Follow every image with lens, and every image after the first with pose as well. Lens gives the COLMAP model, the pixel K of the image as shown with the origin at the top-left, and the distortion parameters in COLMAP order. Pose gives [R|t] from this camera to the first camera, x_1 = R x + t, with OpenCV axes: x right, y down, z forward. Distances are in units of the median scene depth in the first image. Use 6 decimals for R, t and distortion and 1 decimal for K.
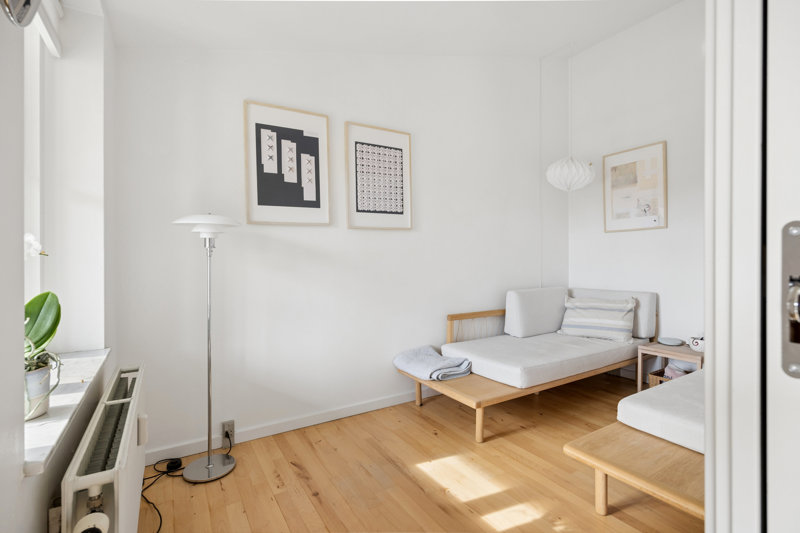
lens RADIAL K [[378.5, 0, 400.0], [0, 378.5, 266.5], [0, 0, 1]] dist [0.000877, 0.000139]
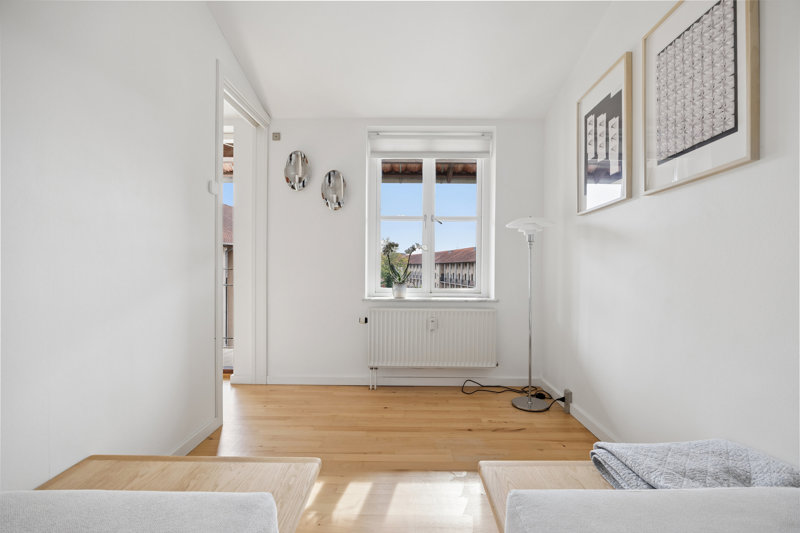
lens RADIAL K [[346.8, 0, 400.0], [0, 346.8, 266.5], [0, 0, 1]] dist [-0.000075, -0.000019]
pose [[-0.541042, 0.004996, -0.840981, 0.807532], [-0.010878, 0.999857, 0.012938, 0.027358], [0.840925, 0.016148, -0.540911, 1.287262]]
